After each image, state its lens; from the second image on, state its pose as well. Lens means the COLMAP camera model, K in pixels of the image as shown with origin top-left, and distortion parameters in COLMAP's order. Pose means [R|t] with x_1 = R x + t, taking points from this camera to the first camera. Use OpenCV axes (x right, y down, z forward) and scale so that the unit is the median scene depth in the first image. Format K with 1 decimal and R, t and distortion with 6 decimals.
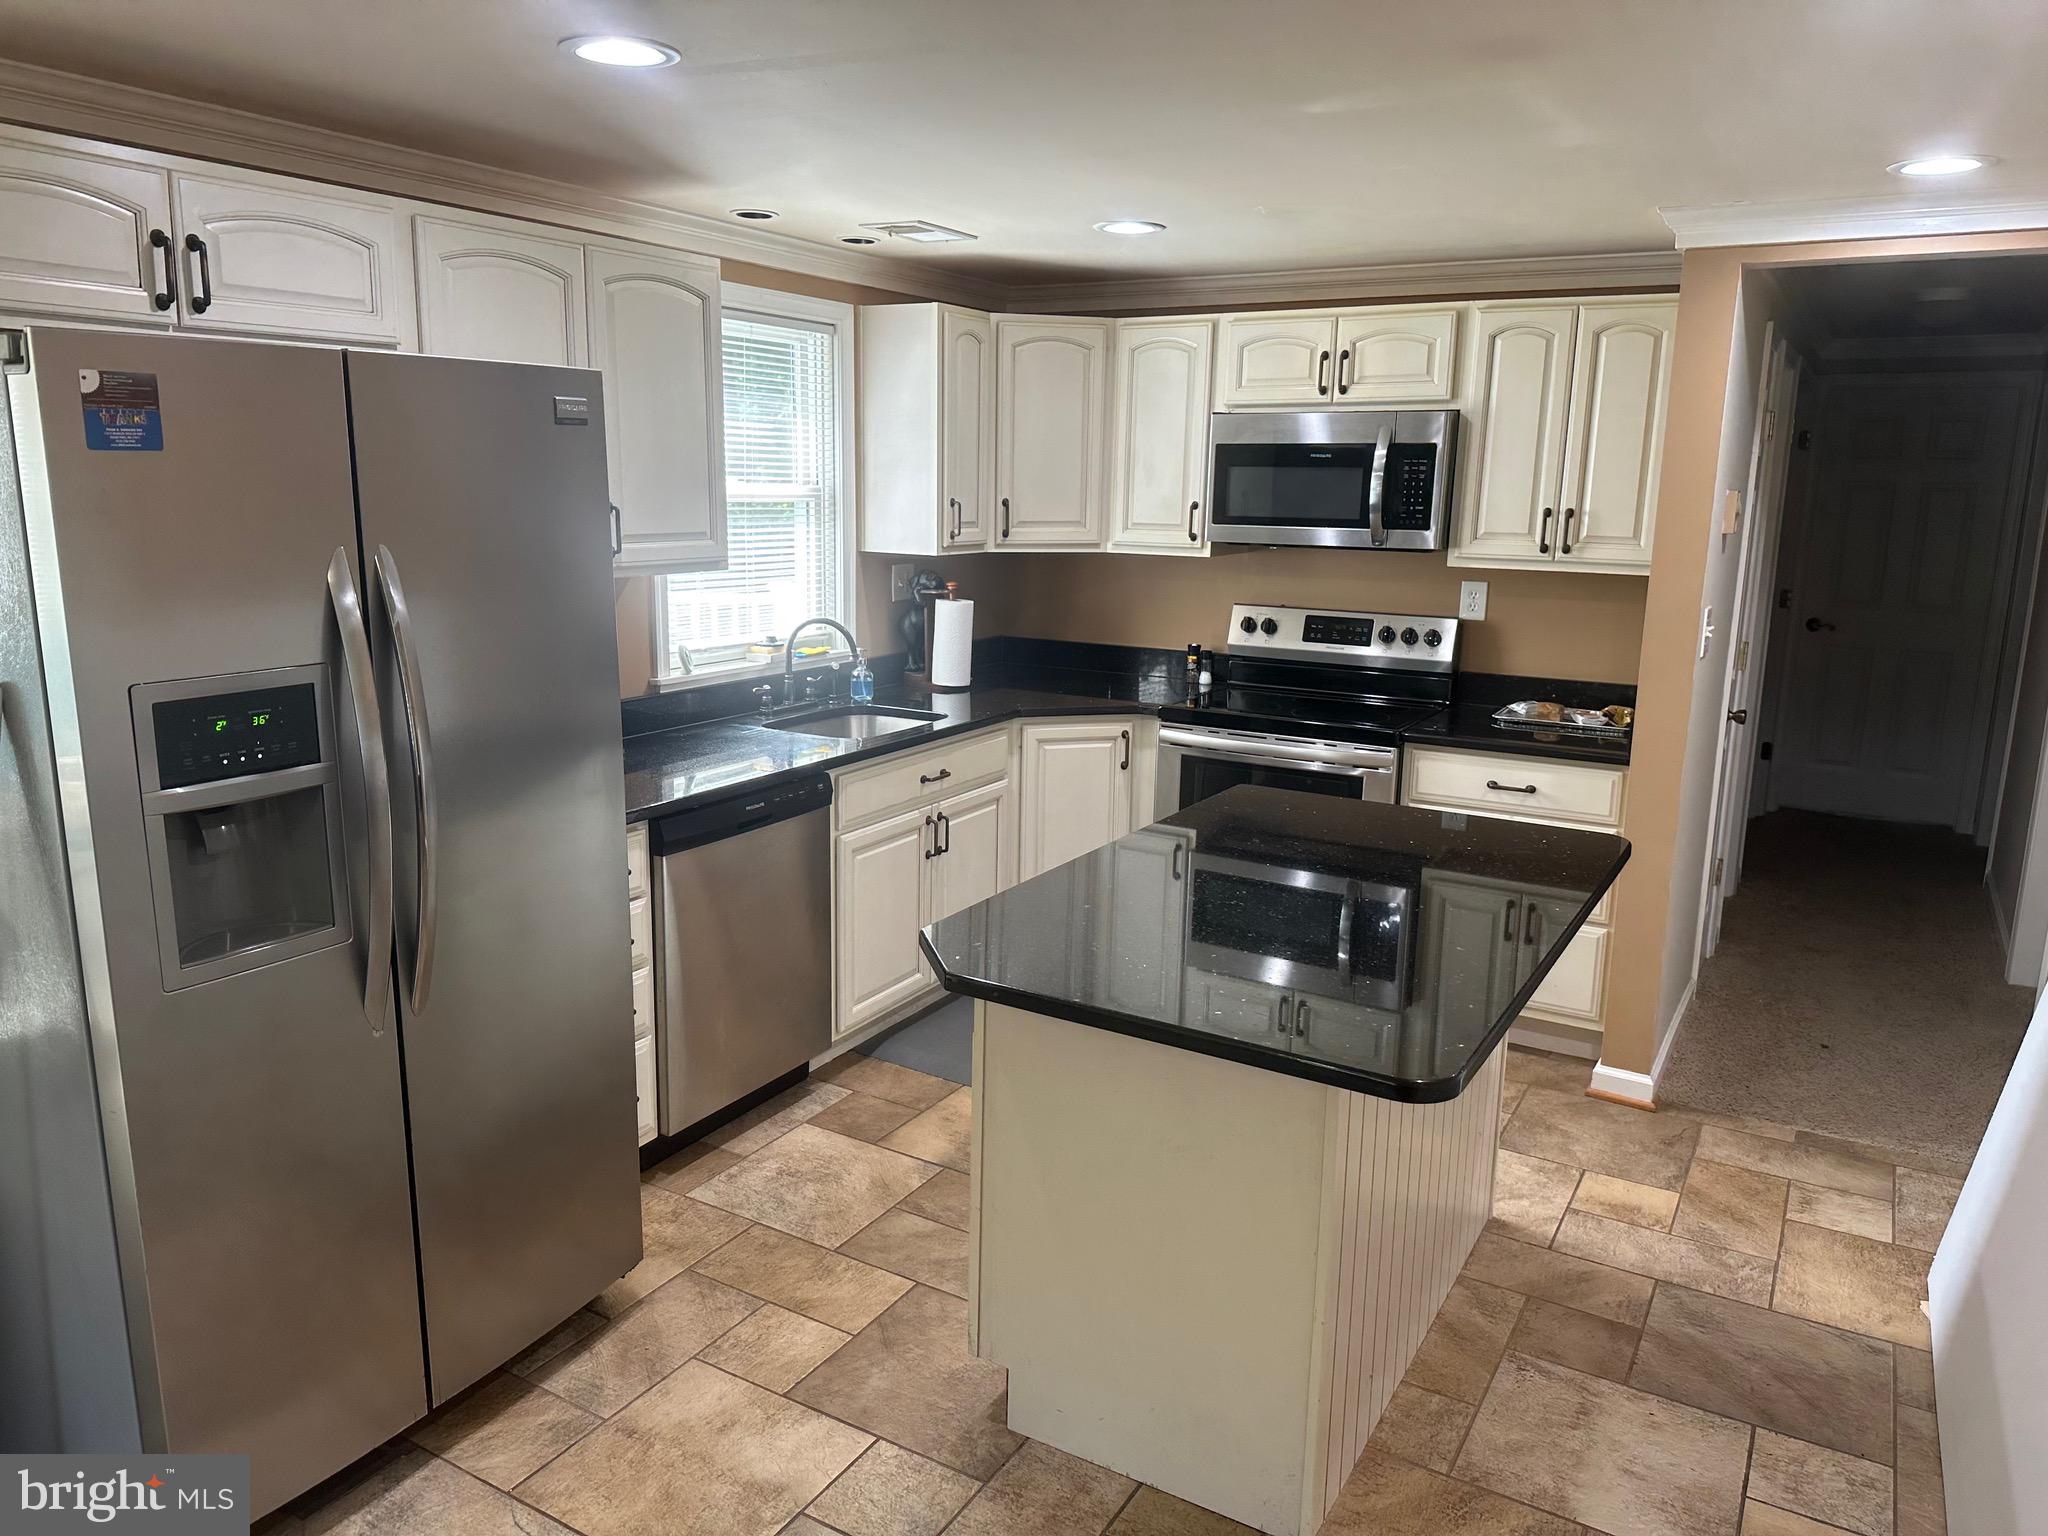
lens RADIAL K [[1287.2, 0, 1024.0], [0, 1287.2, 768.0], [0, 0, 1]] dist [0.023880, -0.000563]
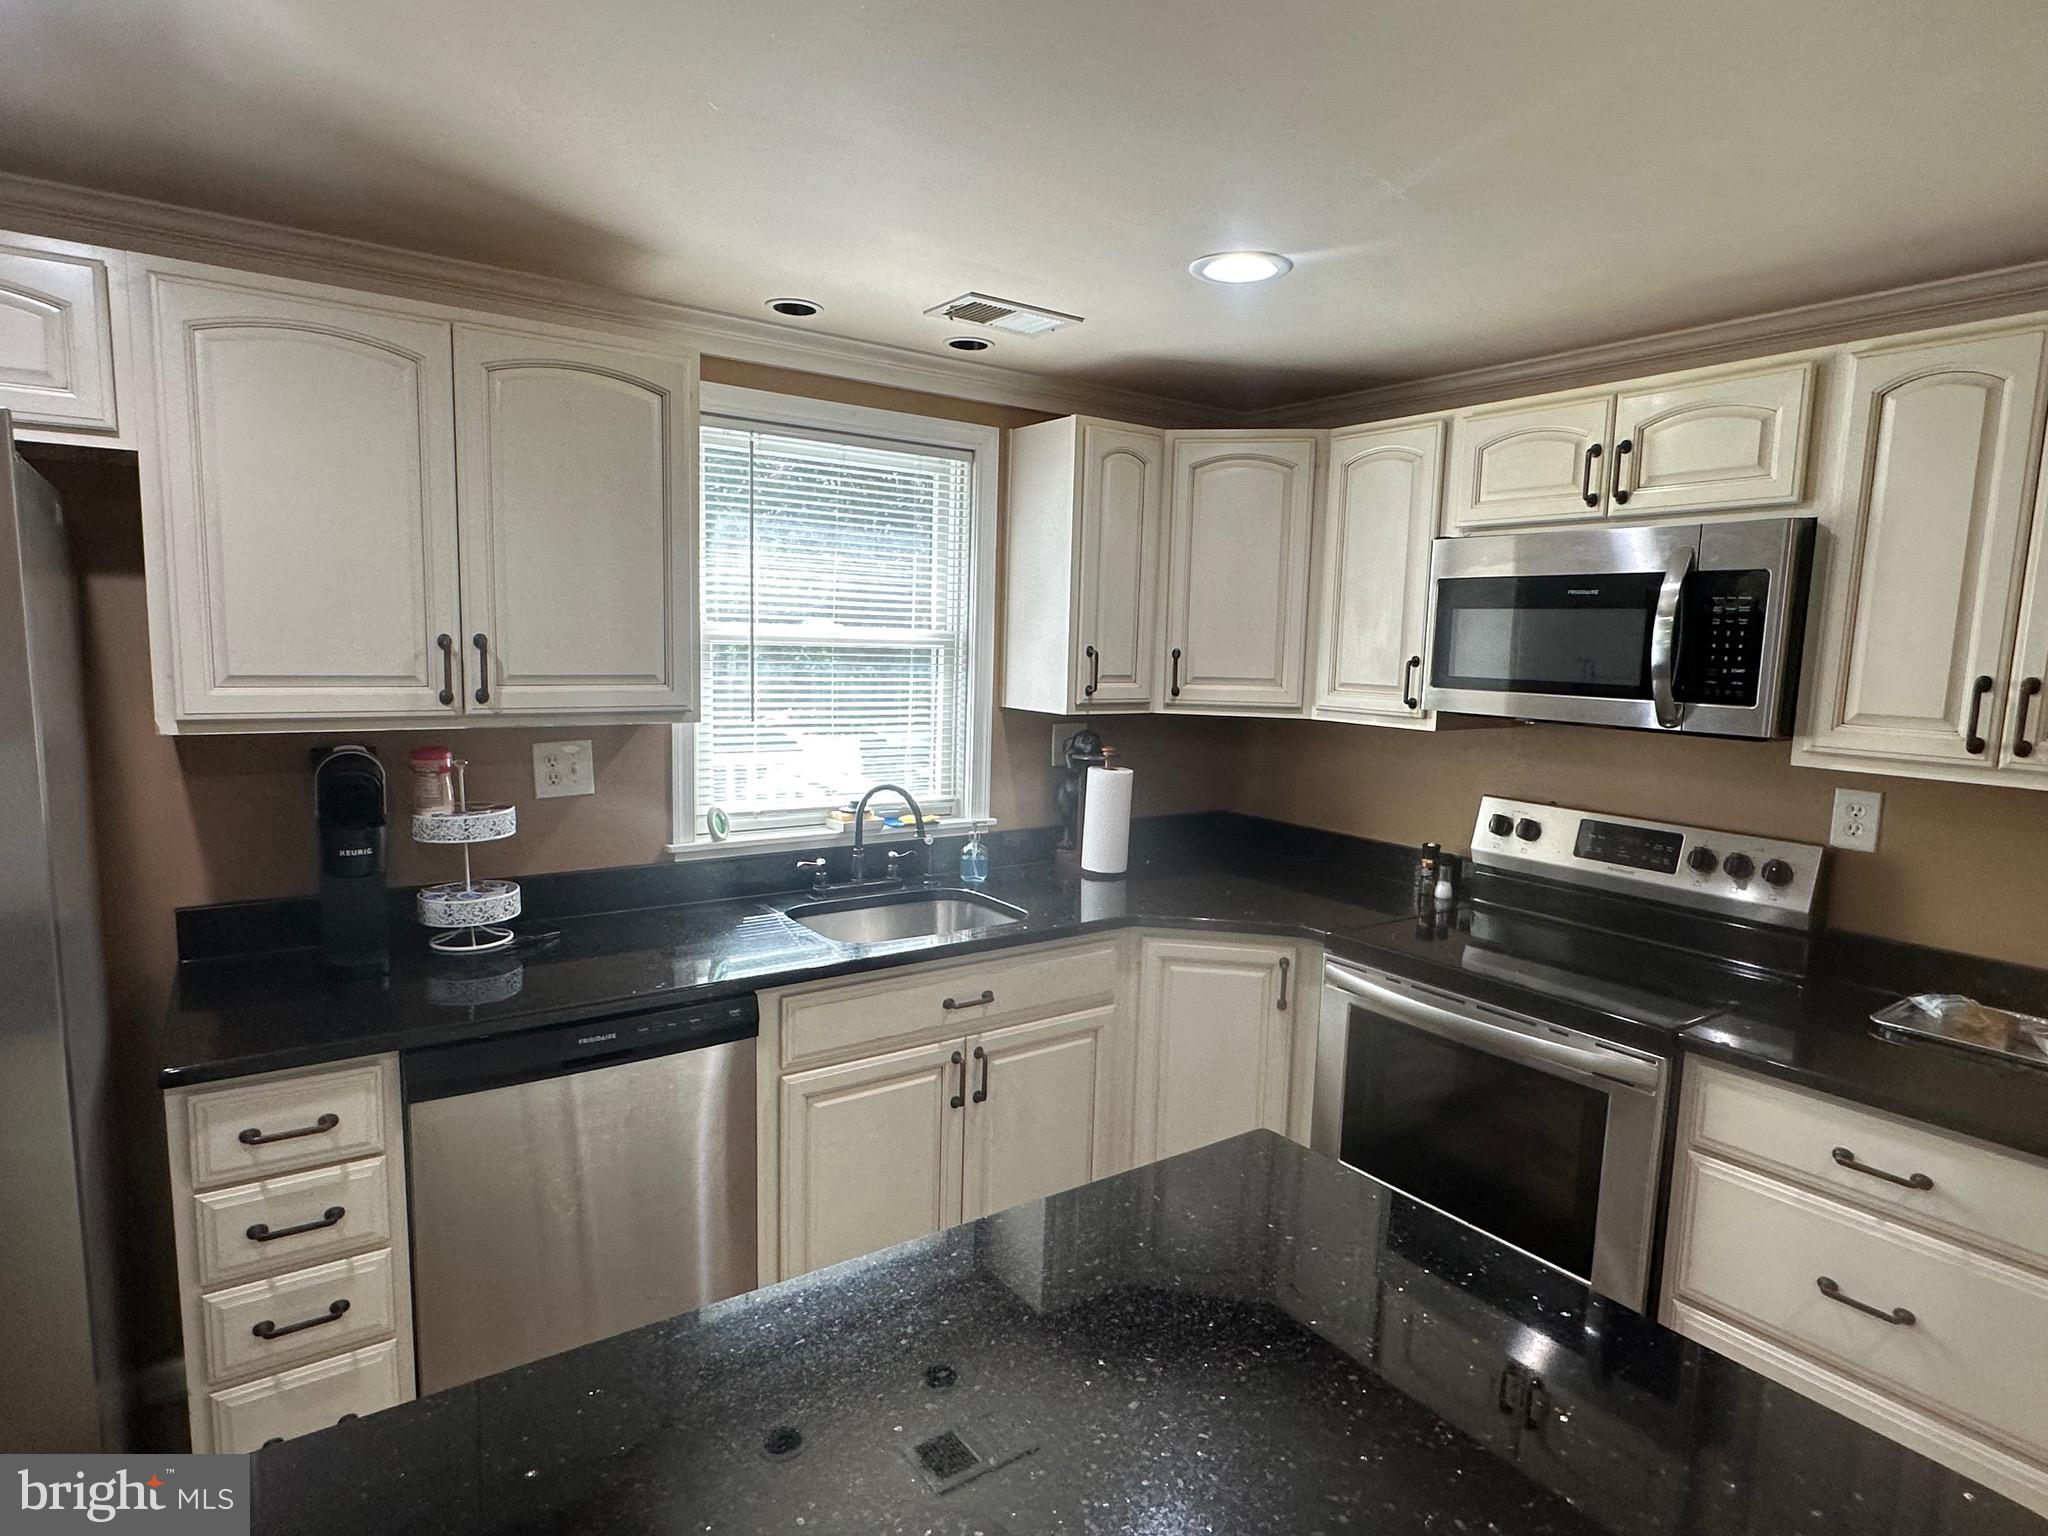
lens RADIAL K [[1099.4, 0, 1024.0], [0, 1099.4, 768.0], [0, 0, 1]] dist [-0.012456, 0.000497]
pose [[0.914728, 0.056978, -0.400033, 0.189325], [-0.099137, 0.991395, -0.085484, -0.069083], [0.391720, 0.117853, 0.912505, 0.354602]]
